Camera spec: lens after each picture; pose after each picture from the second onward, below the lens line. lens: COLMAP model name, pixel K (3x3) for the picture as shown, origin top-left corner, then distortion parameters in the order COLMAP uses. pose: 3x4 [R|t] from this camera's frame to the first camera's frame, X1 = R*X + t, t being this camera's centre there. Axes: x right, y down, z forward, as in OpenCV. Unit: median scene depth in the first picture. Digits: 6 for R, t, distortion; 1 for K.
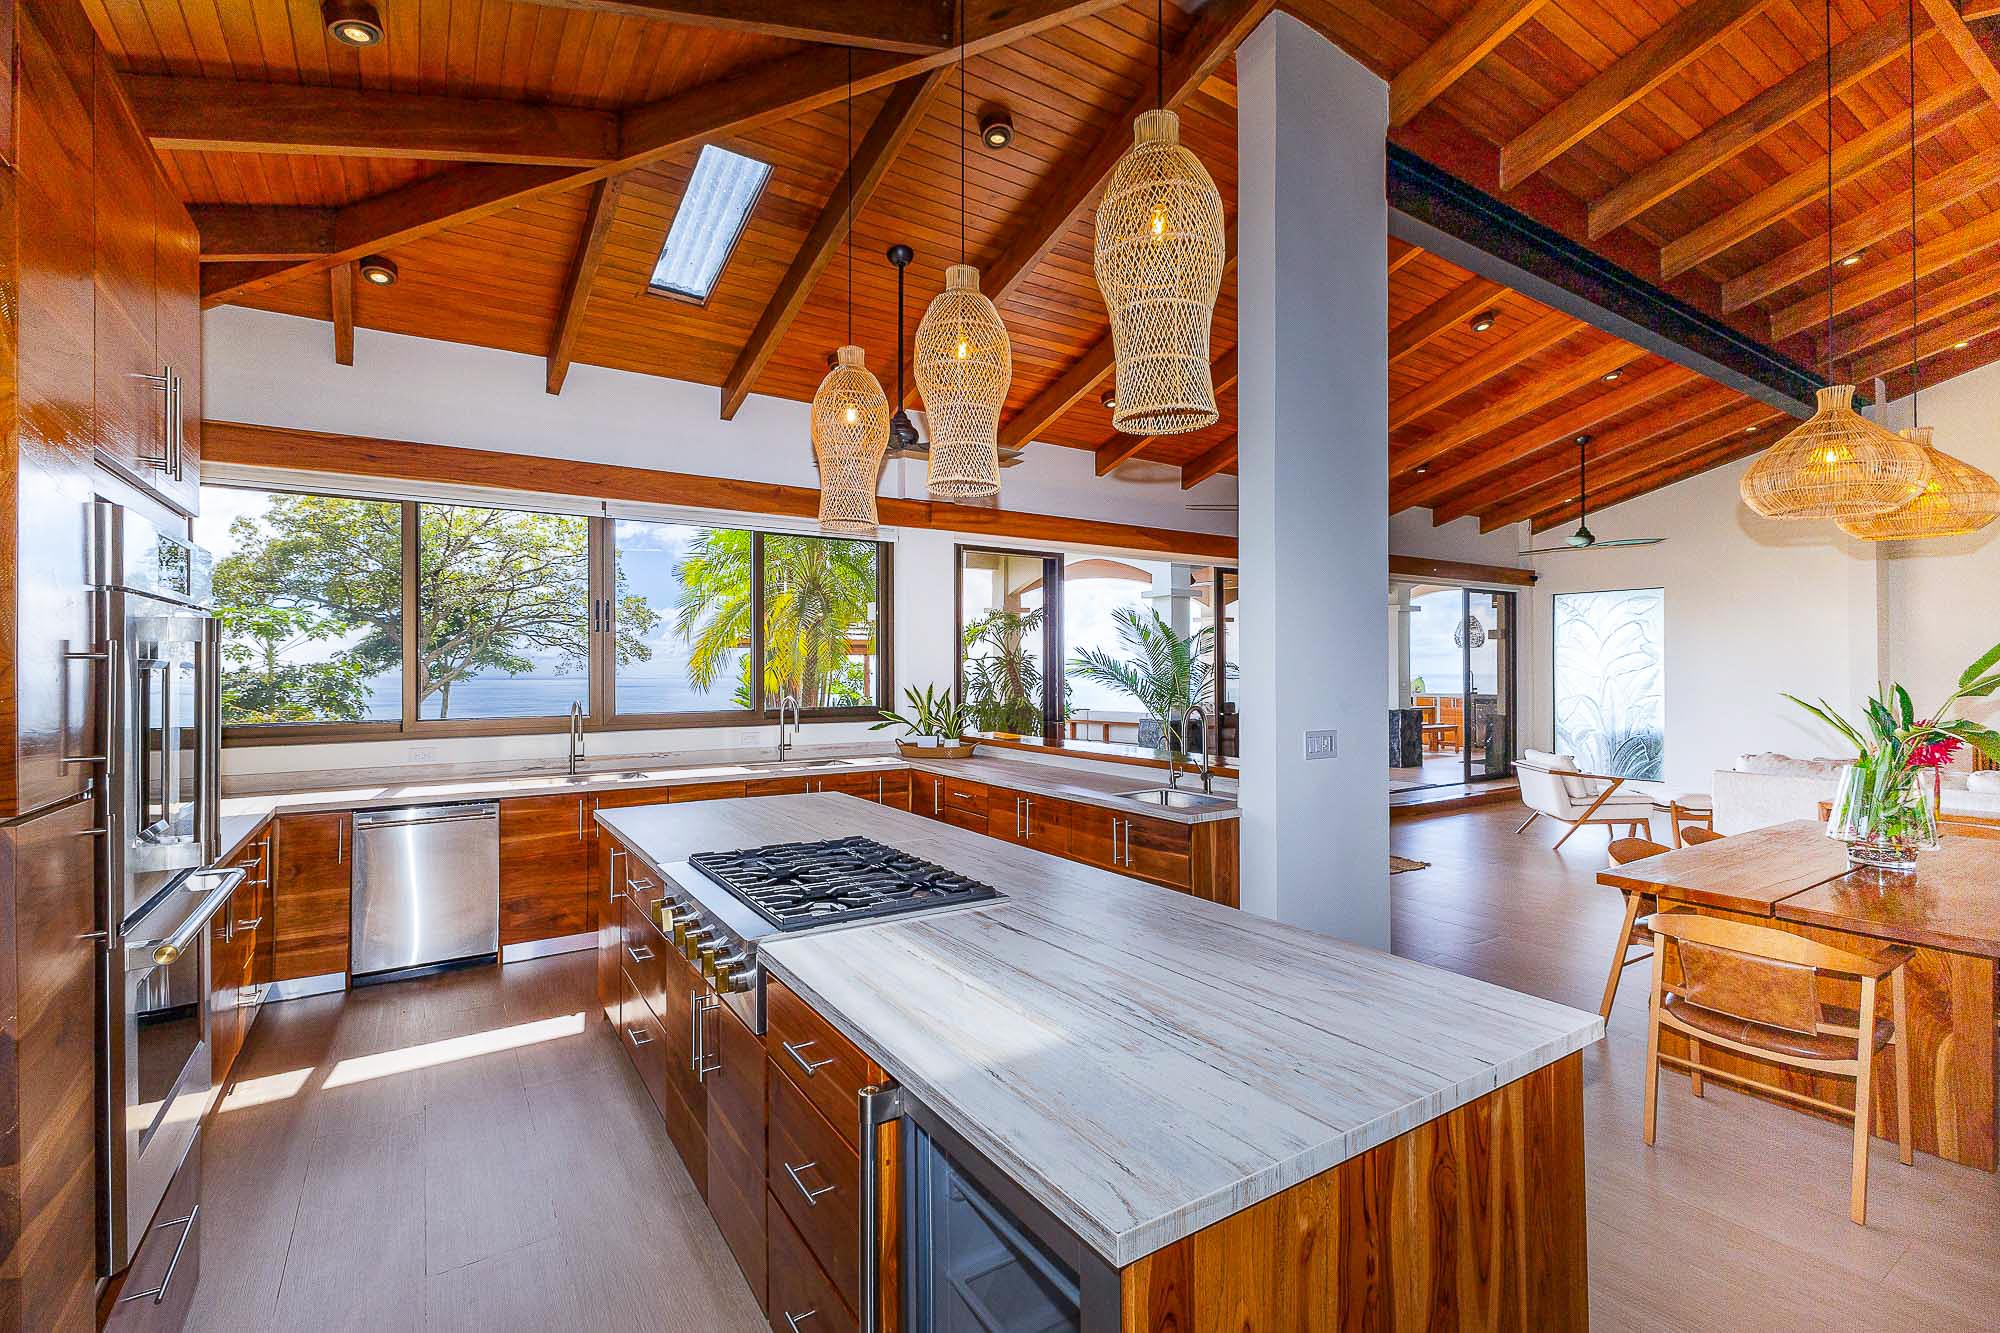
lens RADIAL K [[884.8, 0, 982.5], [0, 884.8, 662.9], [0, 0, 1]] dist [0.004338, -0.001104]
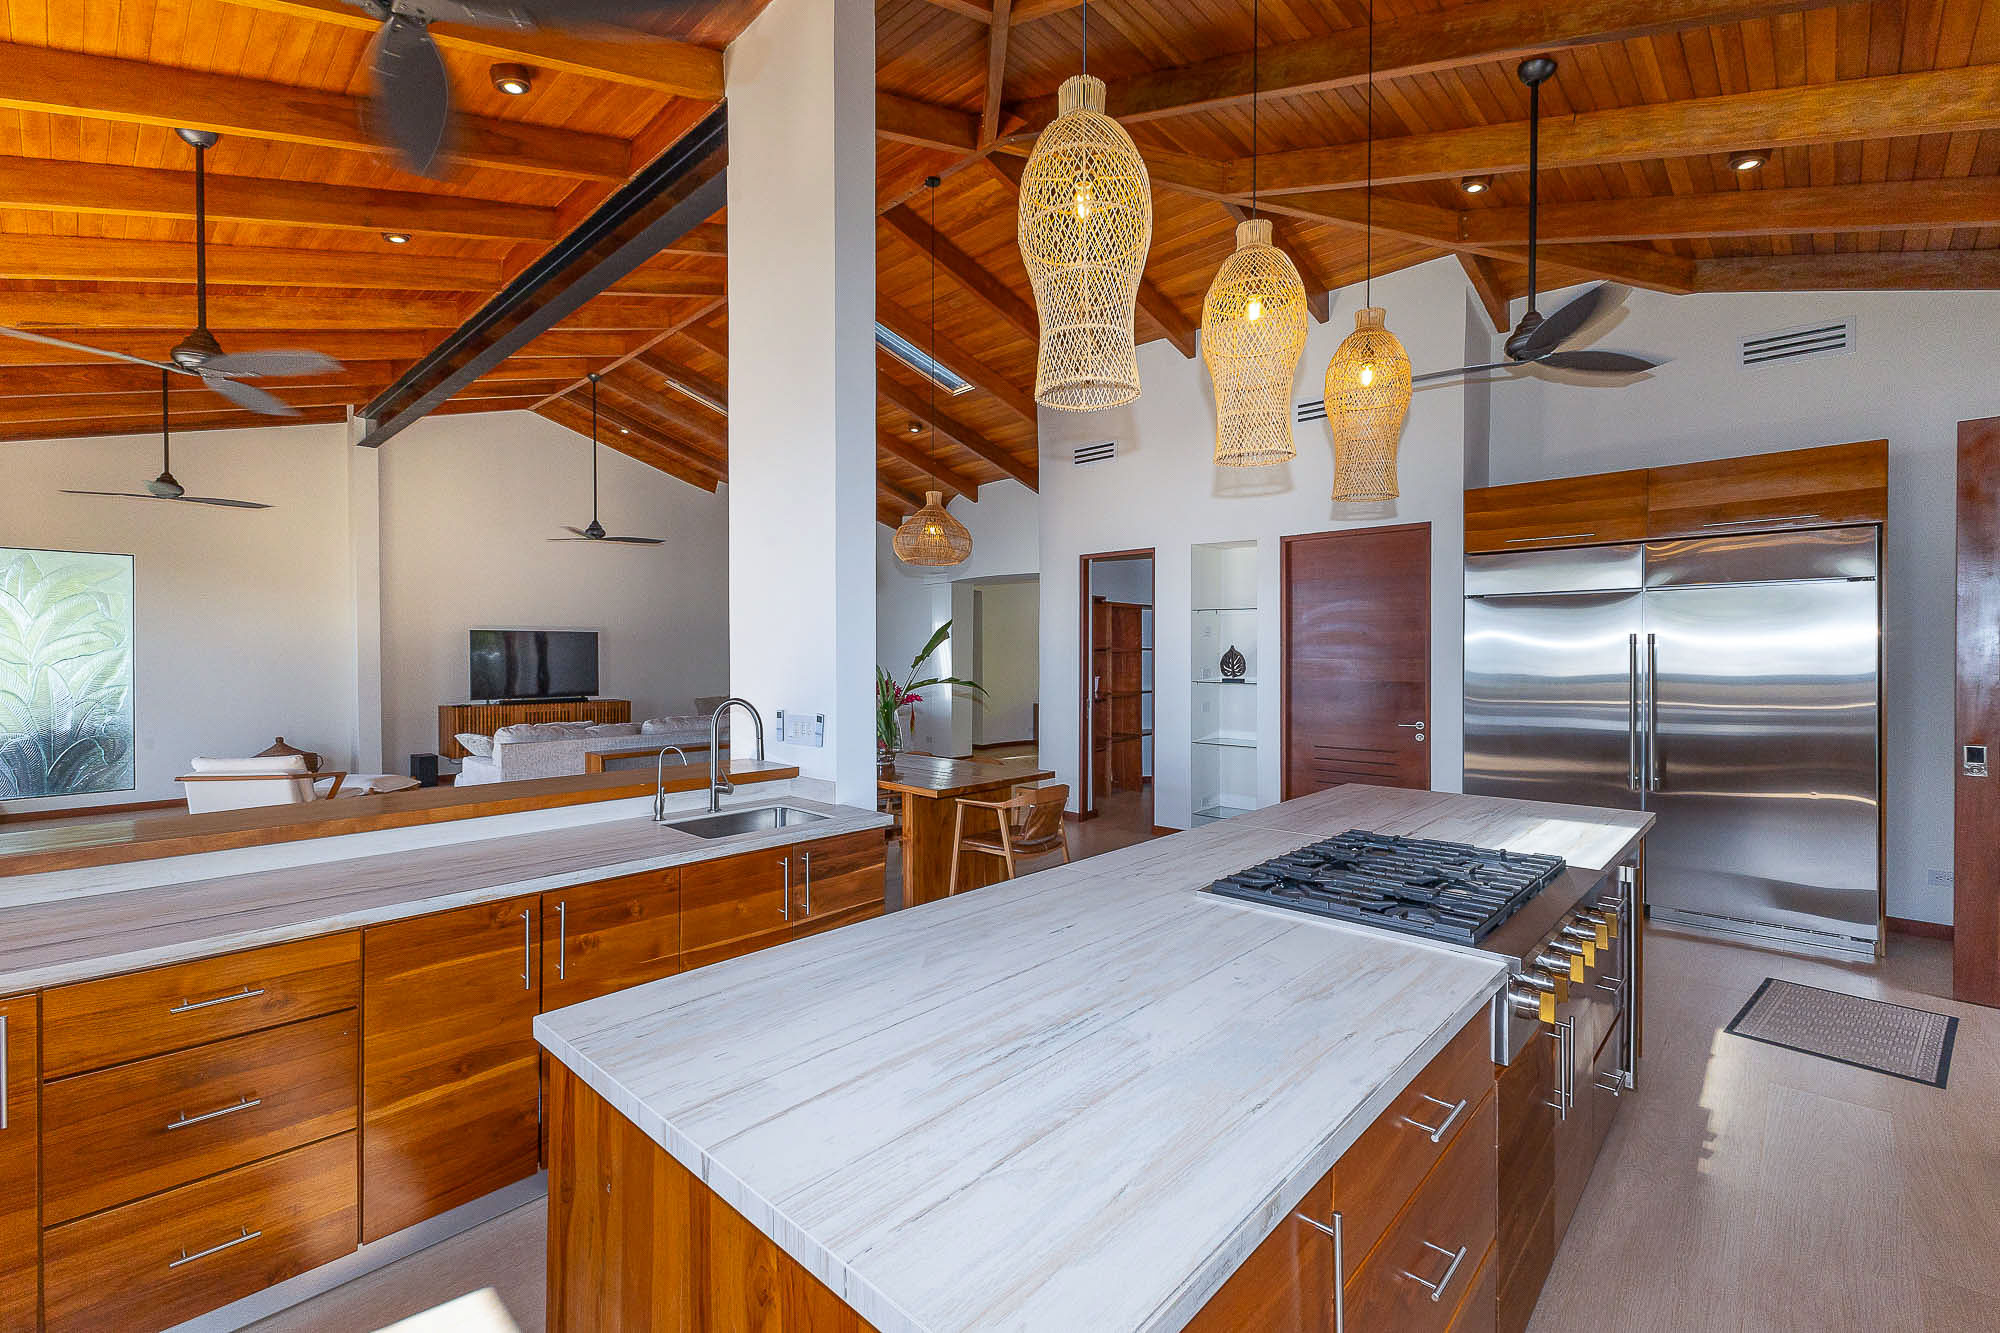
lens RADIAL K [[884.8, 0, 977.8], [0, 884.8, 657.2], [0, 0, 1]] dist [0.004338, -0.001104]
pose [[-0.249737, -0.004451, 0.968303, -0.230111], [-0.004359, 0.999984, 0.003472, 0.003130], [-0.968304, -0.003353, -0.249753, 0.443441]]
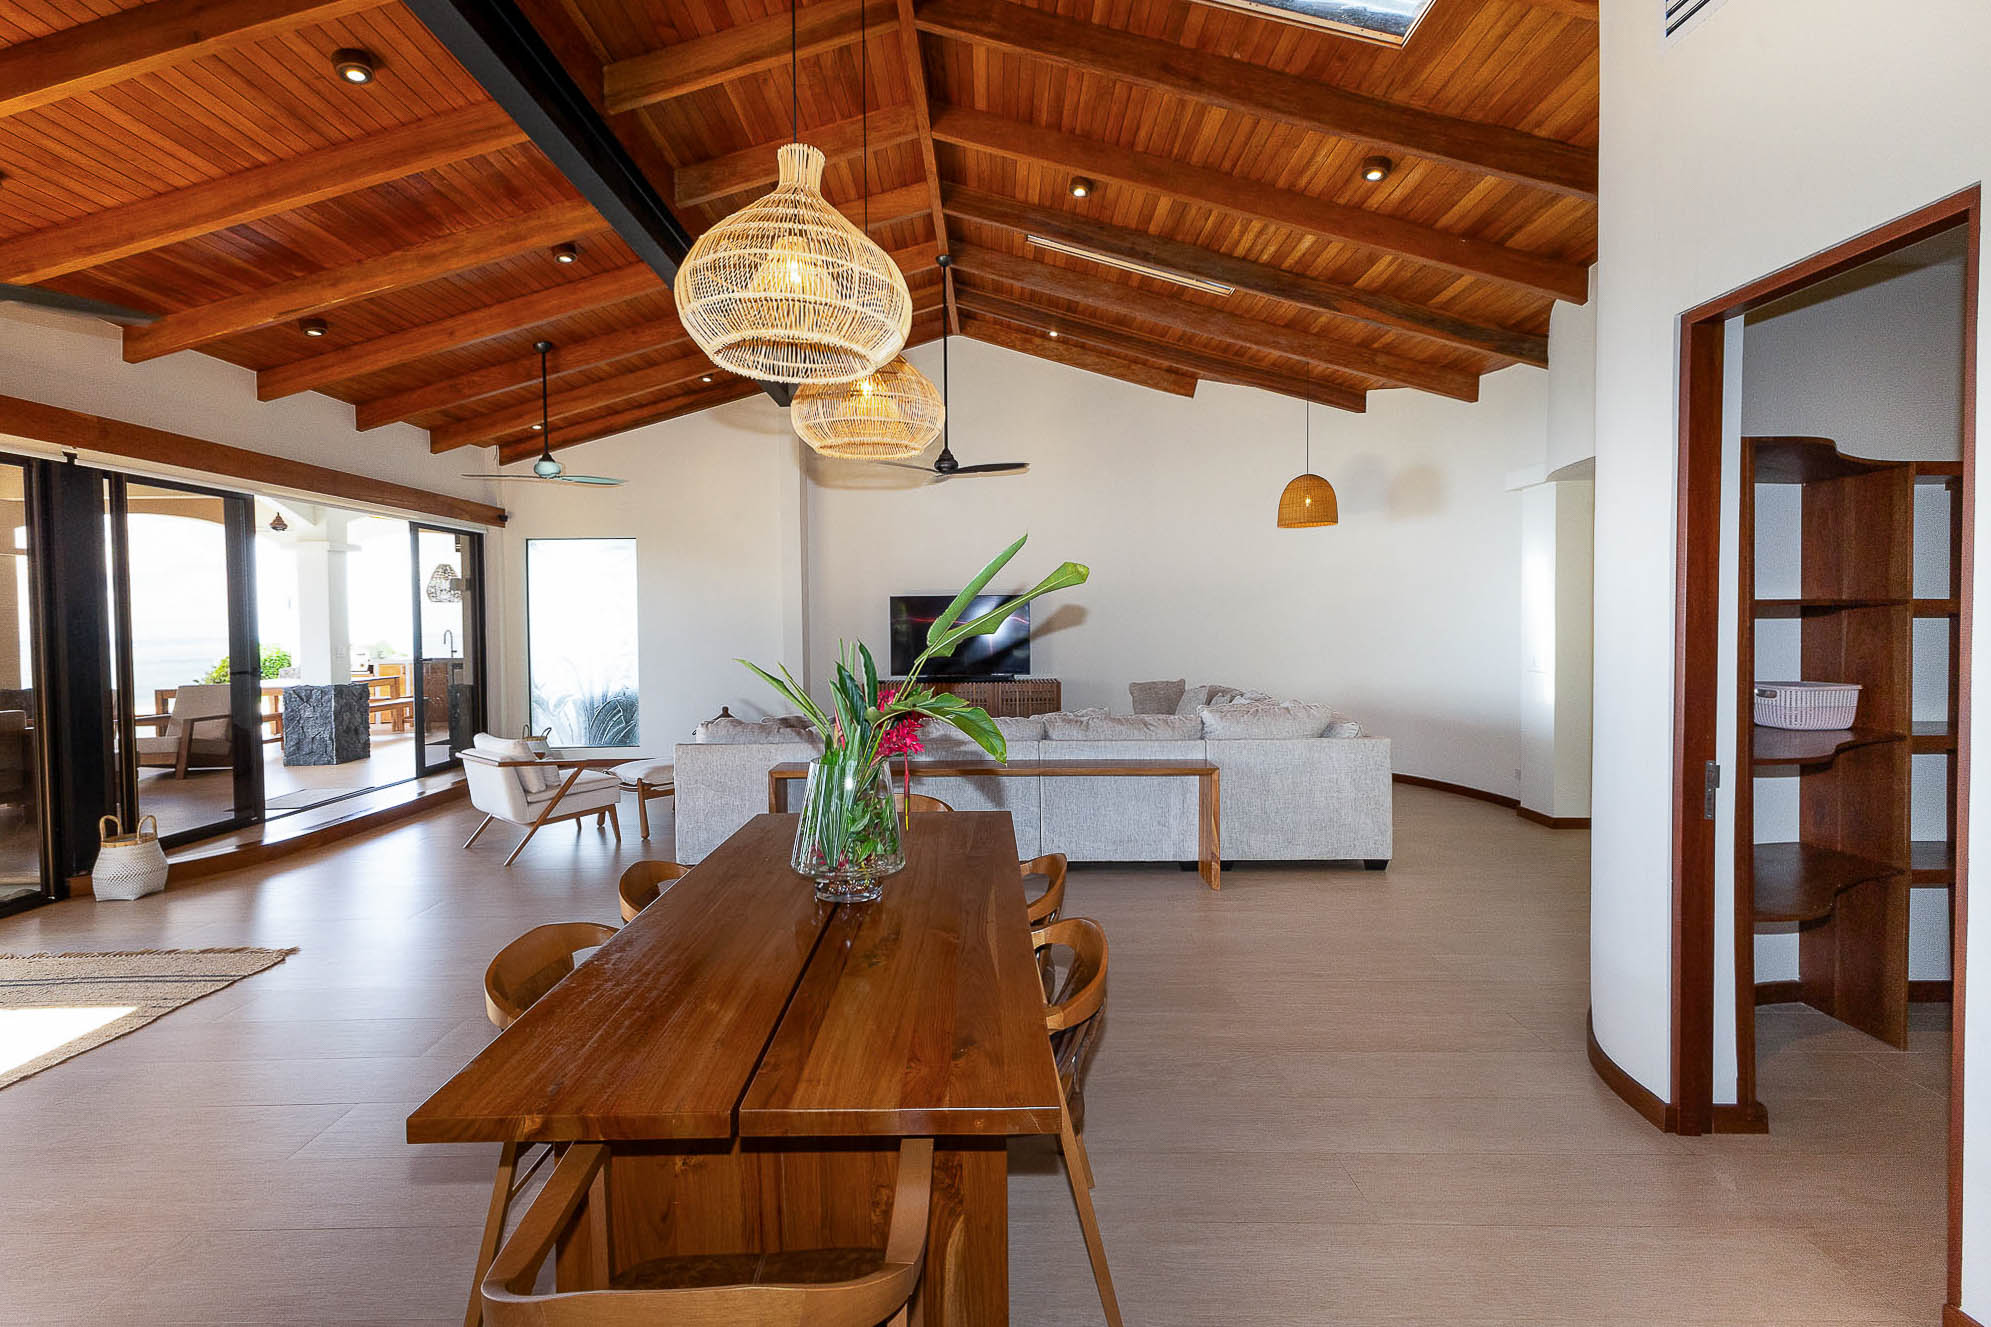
lens RADIAL K [[880.8, 0, 991.1], [0, 880.8, 645.3], [0, 0, 1]] dist [0.004338, -0.001104]
pose [[0.525550, -0.028956, 0.850270, 0.177953], [0.005584, 0.999516, 0.030588, 0.001580], [-0.850744, -0.011327, 0.525458, 0.199664]]
